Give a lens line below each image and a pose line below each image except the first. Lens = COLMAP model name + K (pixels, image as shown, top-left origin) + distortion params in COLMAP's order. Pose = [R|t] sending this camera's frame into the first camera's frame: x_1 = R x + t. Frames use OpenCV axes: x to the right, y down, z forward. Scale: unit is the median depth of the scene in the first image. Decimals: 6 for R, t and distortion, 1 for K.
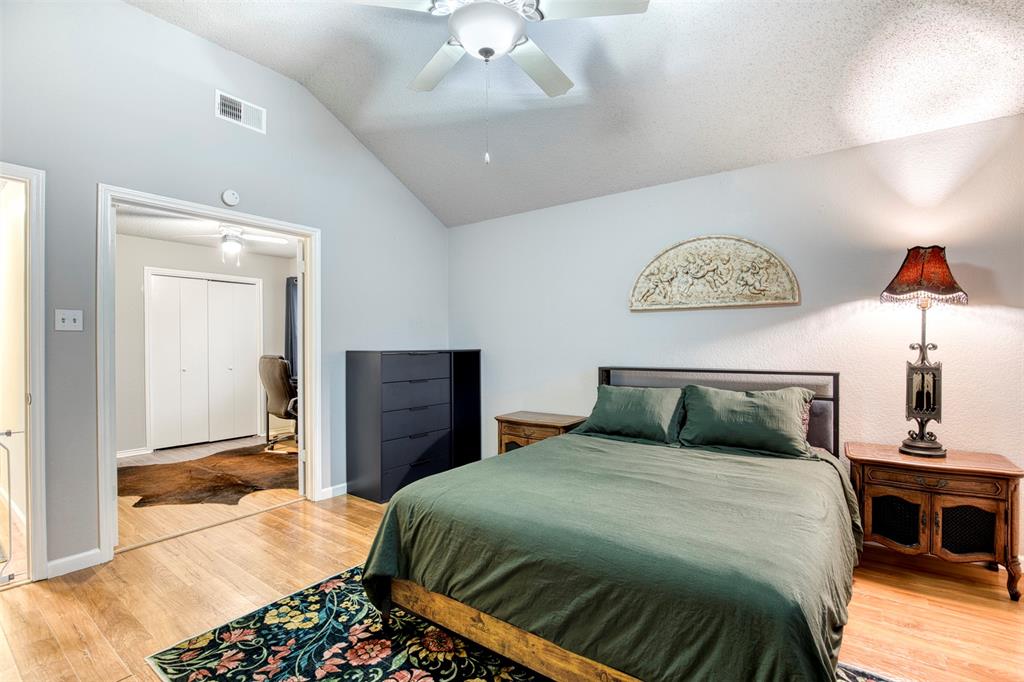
lens RADIAL K [[466.2, 0, 514.5], [0, 466.2, 343.2], [0, 0, 1]] dist [-0.025391, -0.000620]
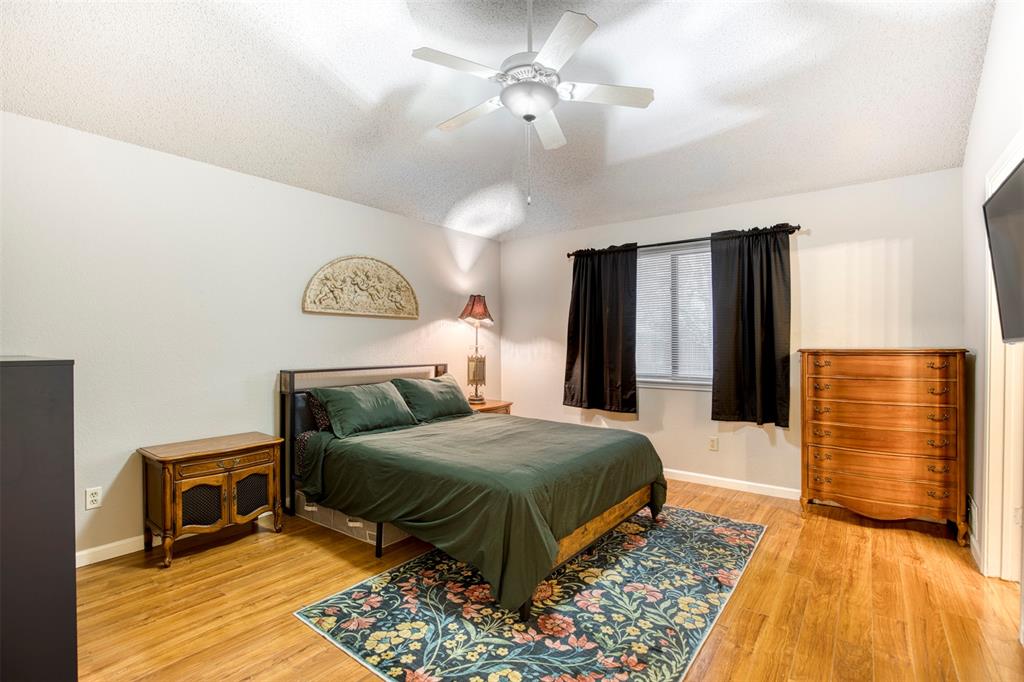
lens RADIAL K [[466.2, 0, 514.0], [0, 466.2, 345.7], [0, 0, 1]] dist [-0.025391, -0.000620]
pose [[0.026584, 0.004340, 0.999637, -1.033931], [0.002312, 0.999988, -0.004403, 0.009645], [-0.999644, 0.002428, 0.026574, 0.779472]]
